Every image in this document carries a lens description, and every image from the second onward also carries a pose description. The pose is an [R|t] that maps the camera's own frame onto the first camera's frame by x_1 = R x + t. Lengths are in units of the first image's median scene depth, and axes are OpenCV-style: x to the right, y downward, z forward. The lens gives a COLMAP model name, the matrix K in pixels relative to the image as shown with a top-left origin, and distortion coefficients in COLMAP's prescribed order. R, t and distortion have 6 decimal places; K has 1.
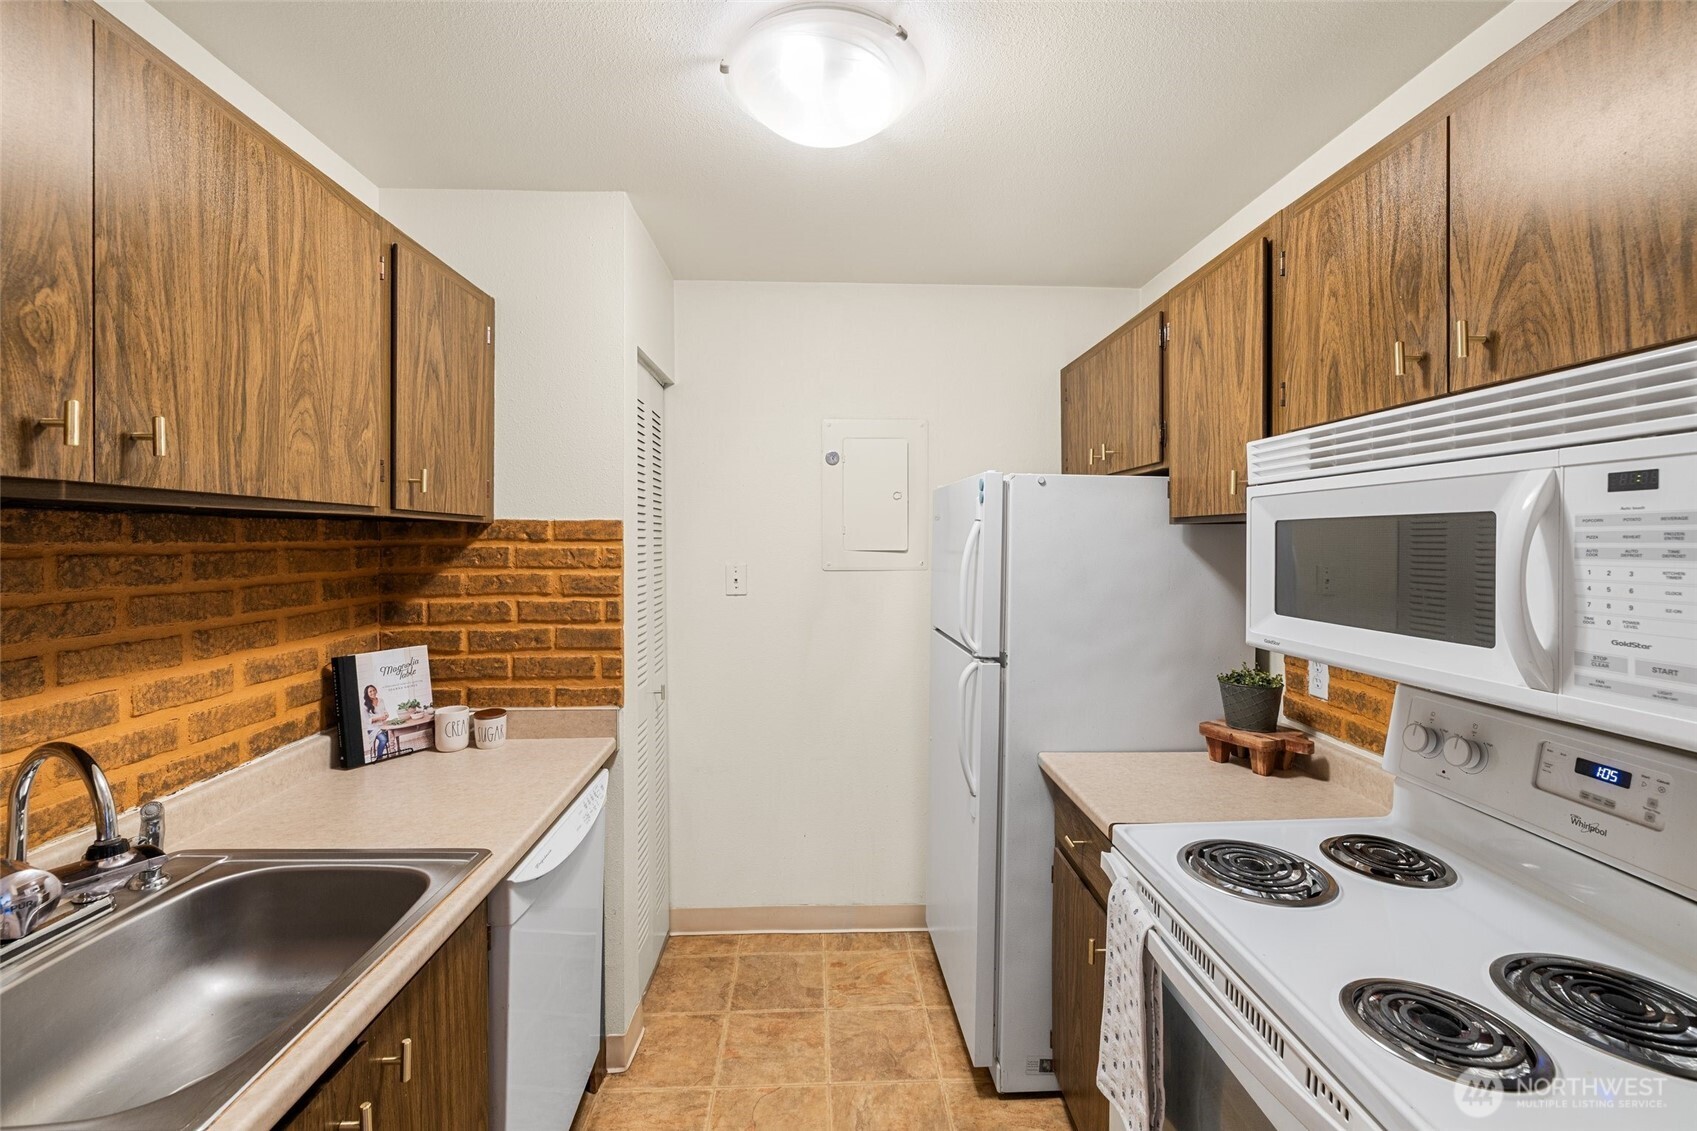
lens RADIAL K [[718.6, 0, 842.7], [0, 718.6, 542.9], [0, 0, 1]] dist [0.001842, 0.000088]
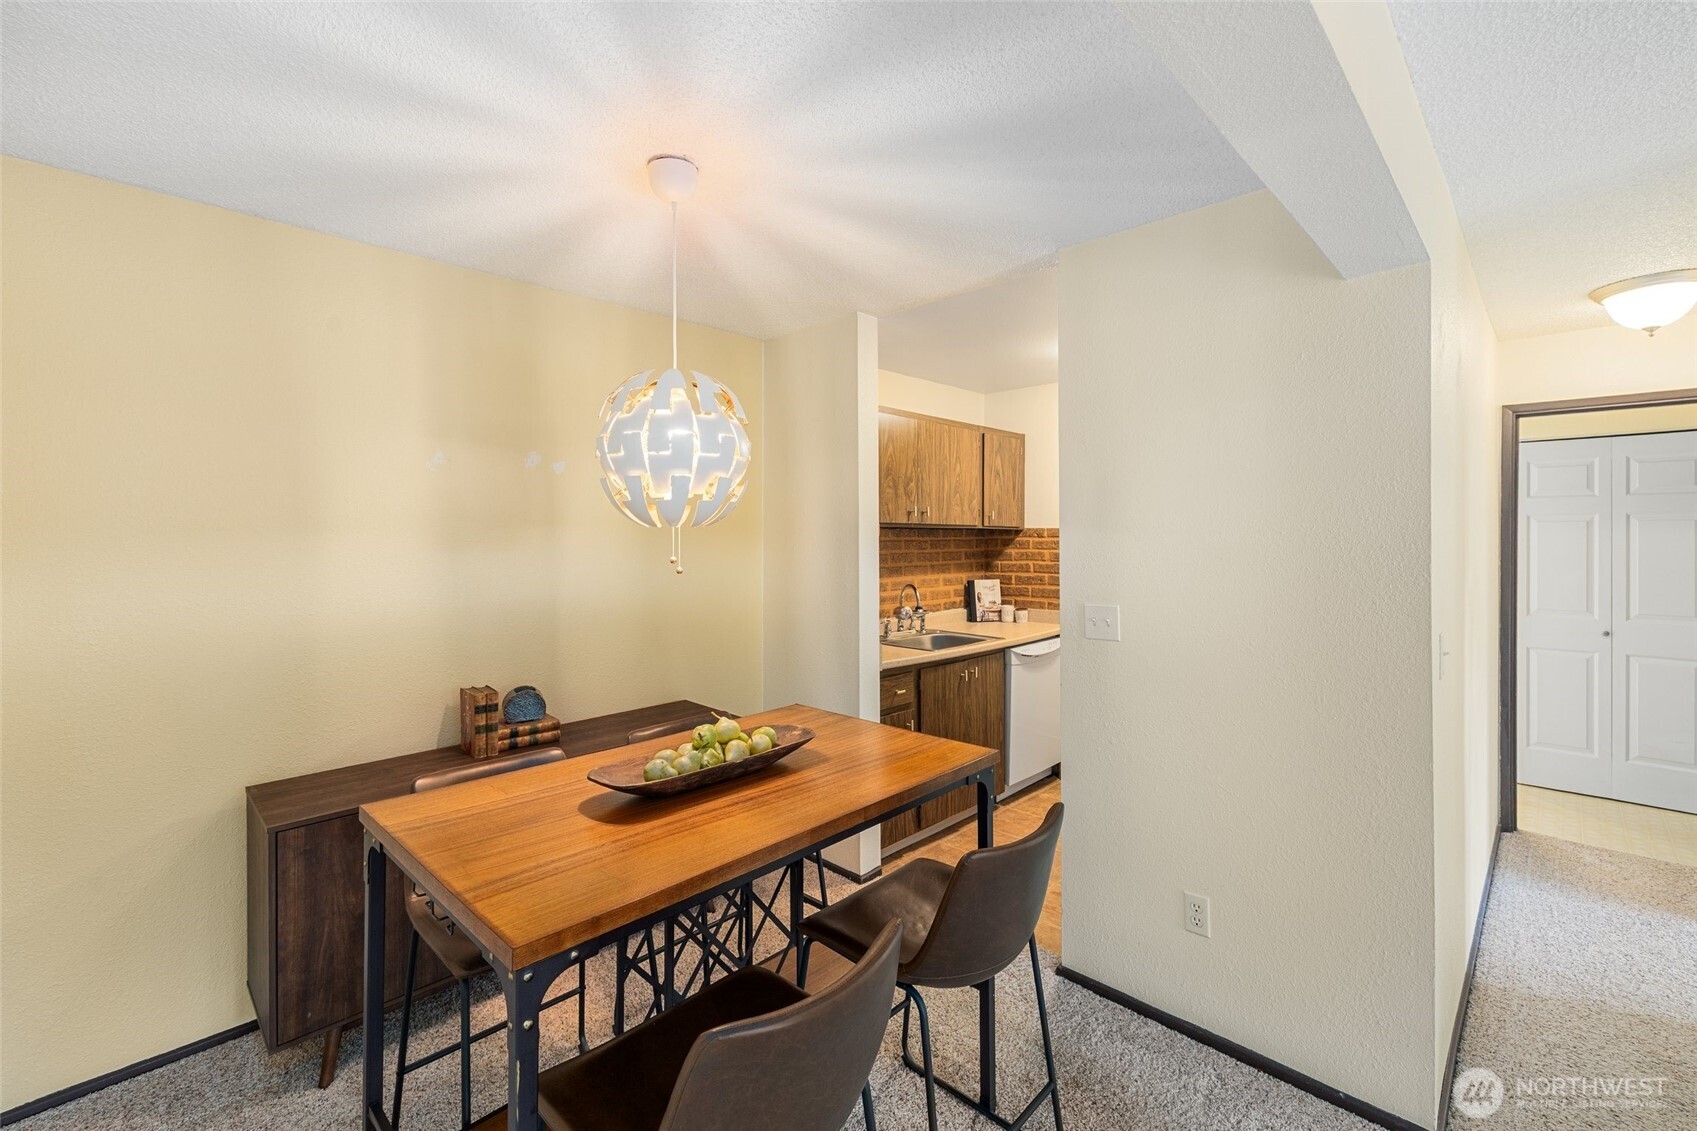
lens RADIAL K [[729.4, 0, 845.8], [0, 729.4, 537.5], [0, 0, 1]] dist [-0.000723, -0.000211]
pose [[0.686419, -0.002877, -0.727201, 1.182812], [-0.001585, 0.999984, -0.005453, 0.016771], [0.727205, 0.004895, 0.686403, -1.479508]]
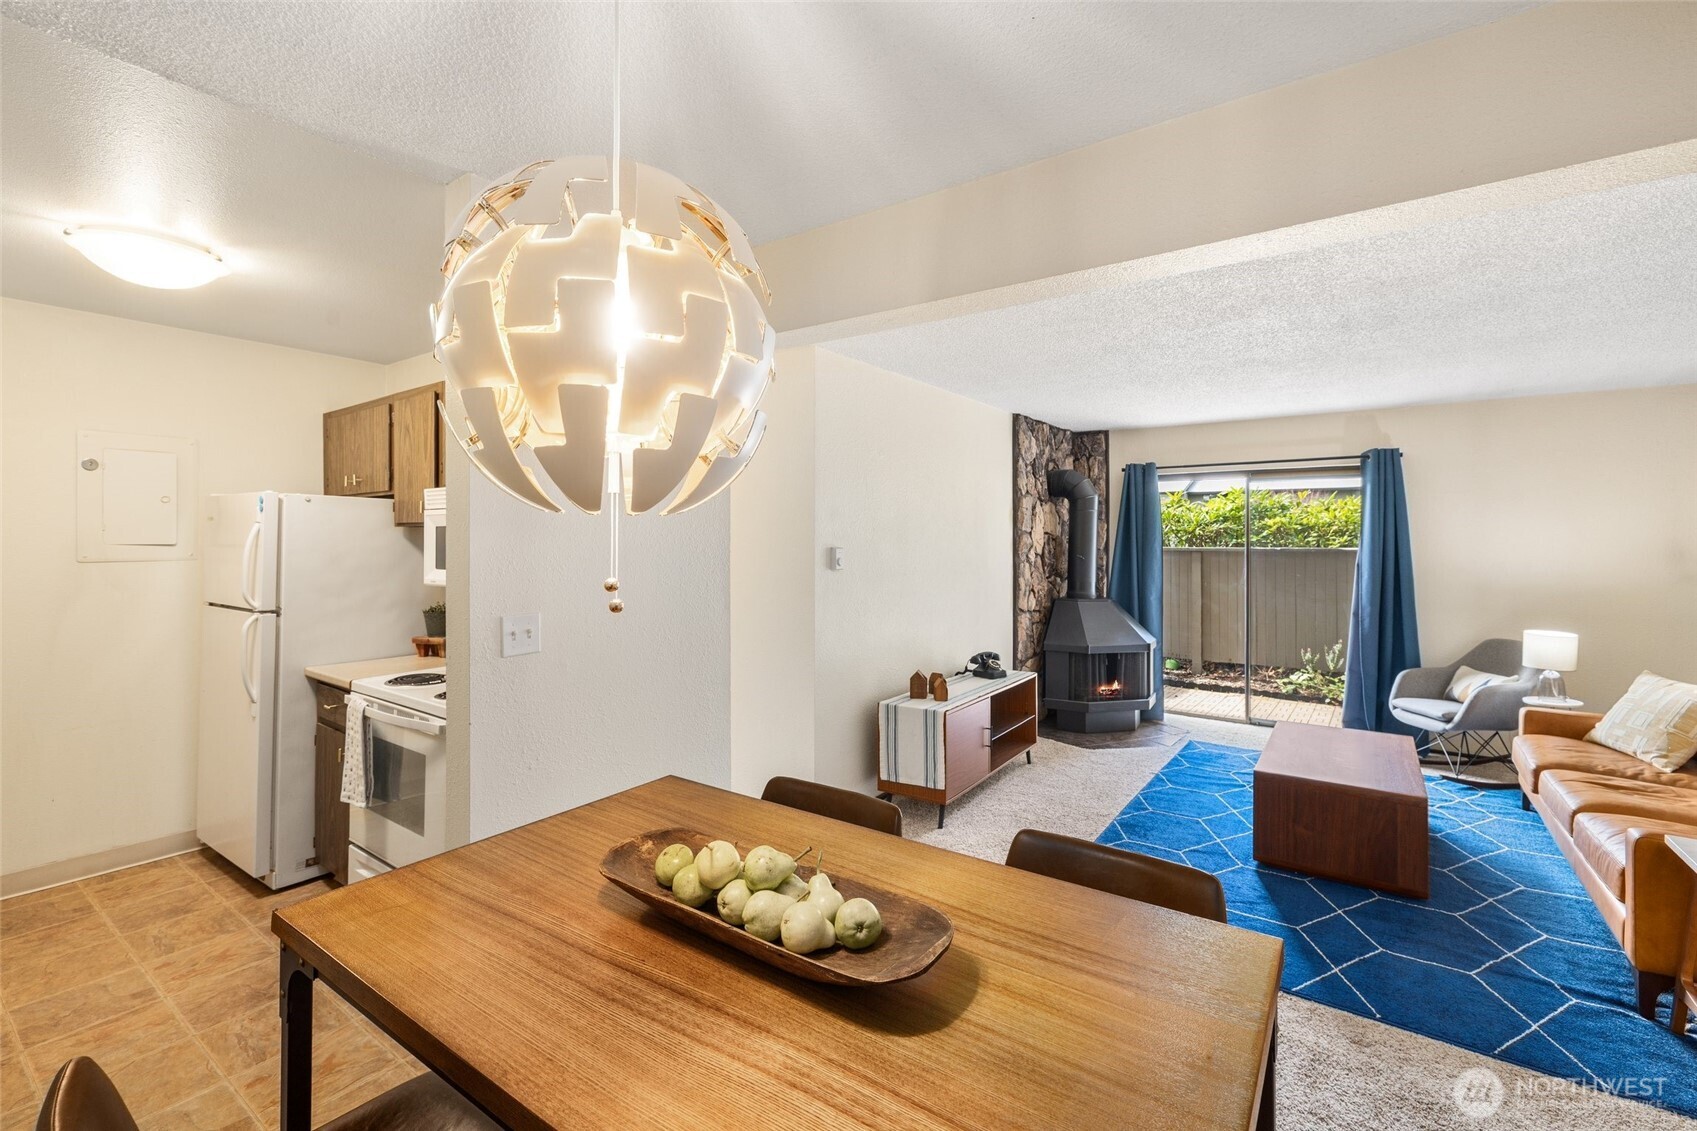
lens RADIAL K [[729.4, 0, 845.8], [0, 729.4, 537.5], [0, 0, 1]] dist [-0.000723, -0.000211]
pose [[0.613384, 0.001466, 0.789784, -0.375693], [0.002627, 0.999989, -0.003897, 0.013952], [-0.789781, 0.004465, 0.613373, -1.311161]]
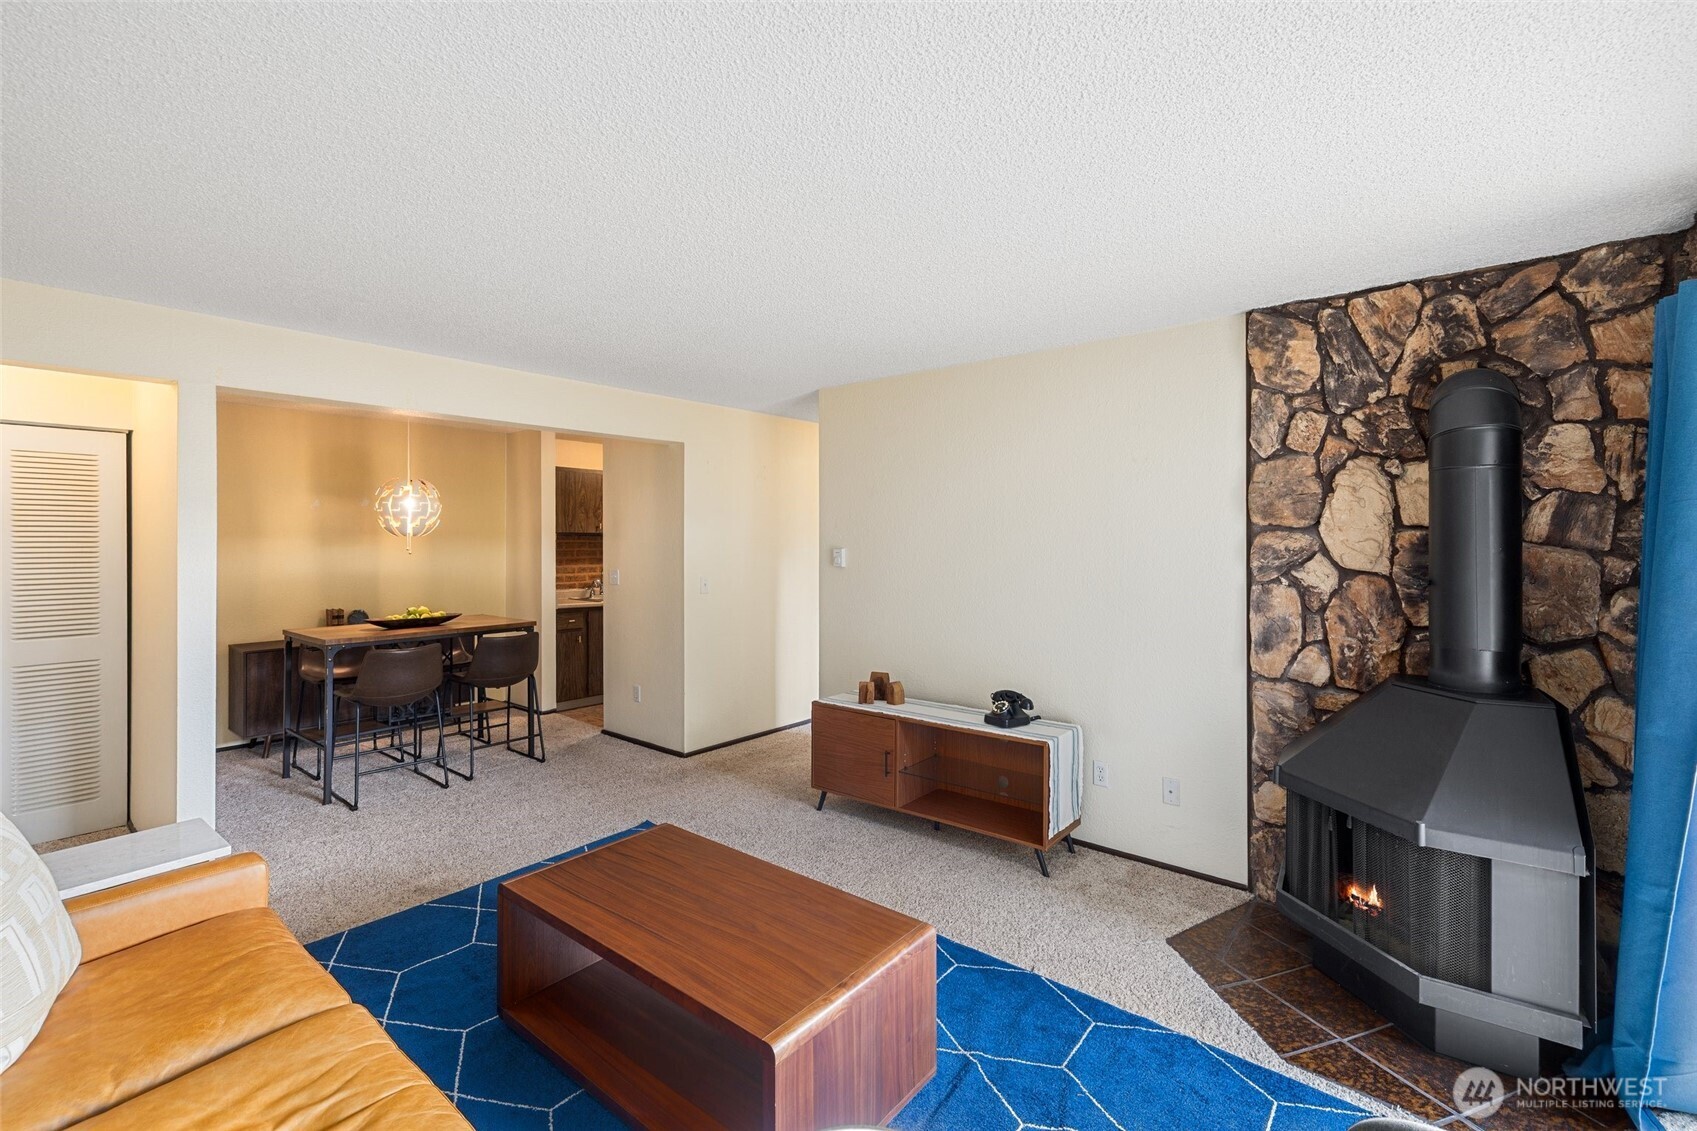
lens RADIAL K [[739.8, 0, 839.1], [0, 739.8, 543.1], [0, 0, 1]] dist [0.001267, 0.000280]
pose [[0.746473, 0.000229, -0.665416, 3.881120], [-0.003961, 0.999984, -0.004100, 0.030132], [0.665404, 0.005697, 0.746462, -2.061902]]
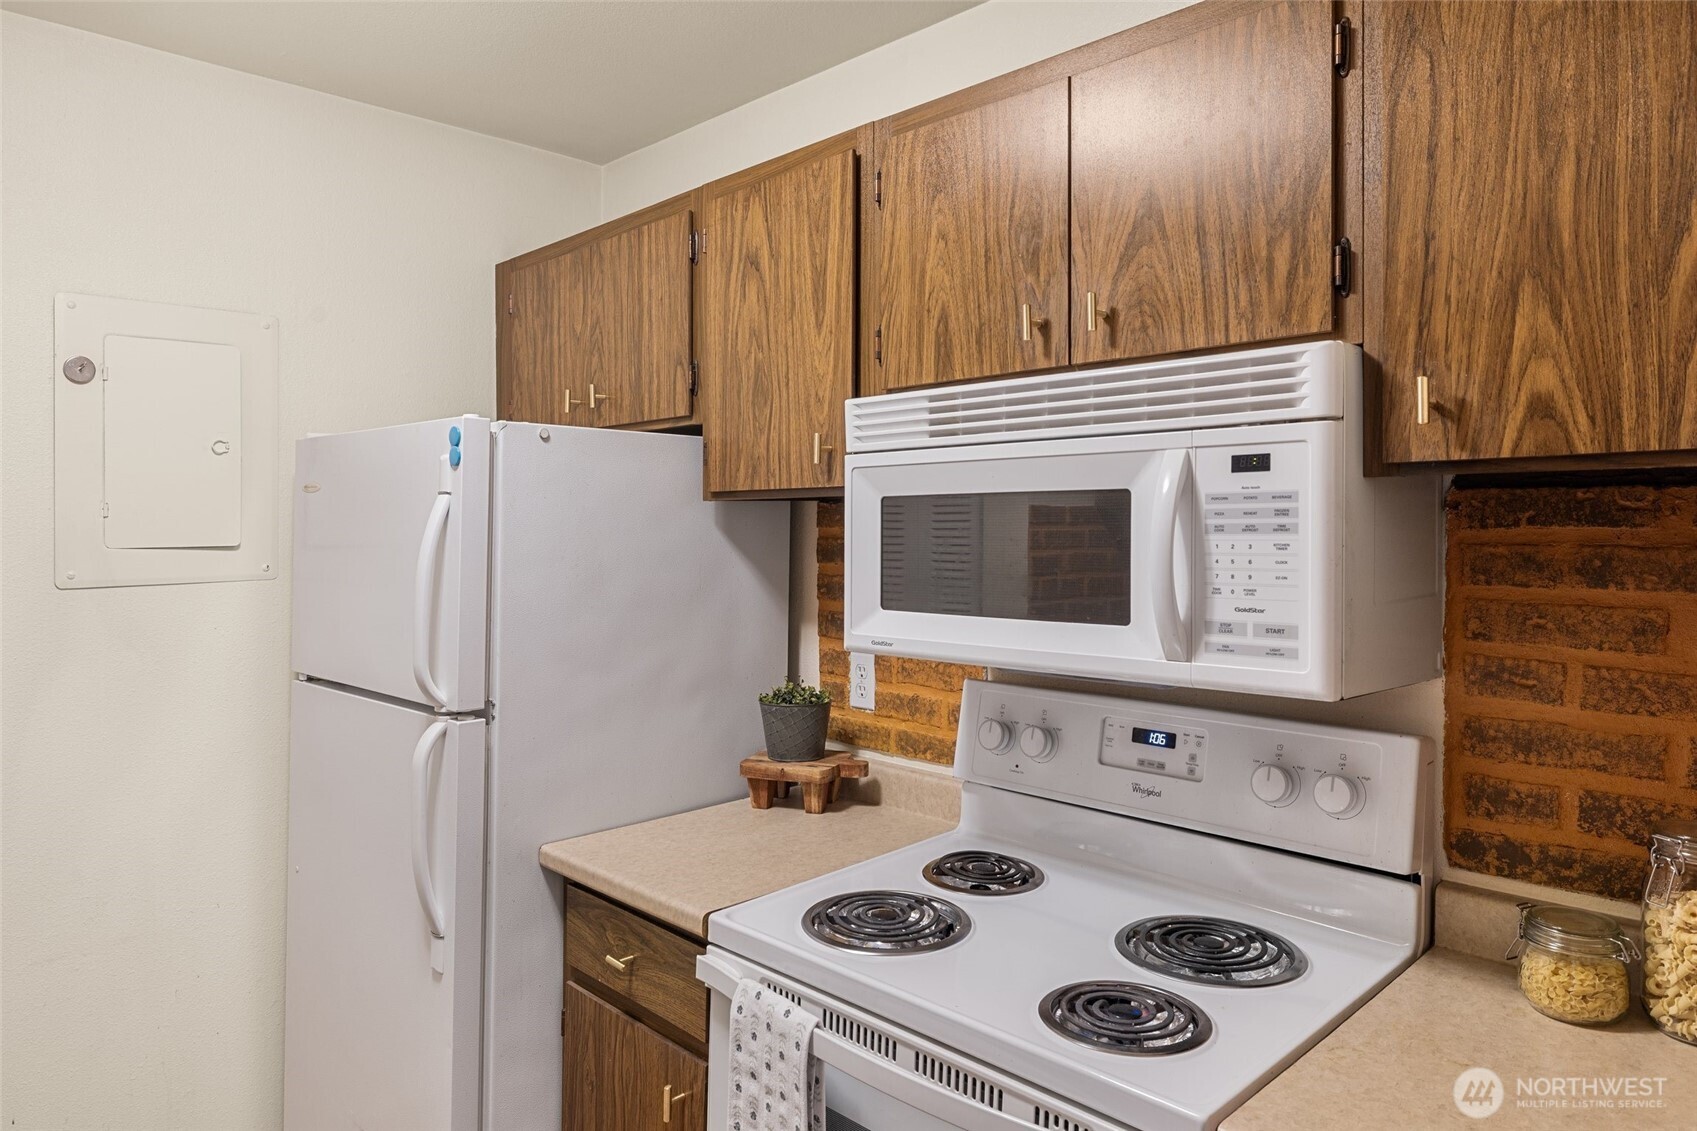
lens RADIAL K [[1094.5, 0, 855.3], [0, 1094.5, 531.7], [0, 0, 1]] dist [0.001552, 0.001055]
pose [[0.736625, -0.015422, 0.676126, -0.262776], [0.013828, 0.999874, 0.007742, -0.000825], [-0.676160, 0.003646, 0.736745, 0.086700]]
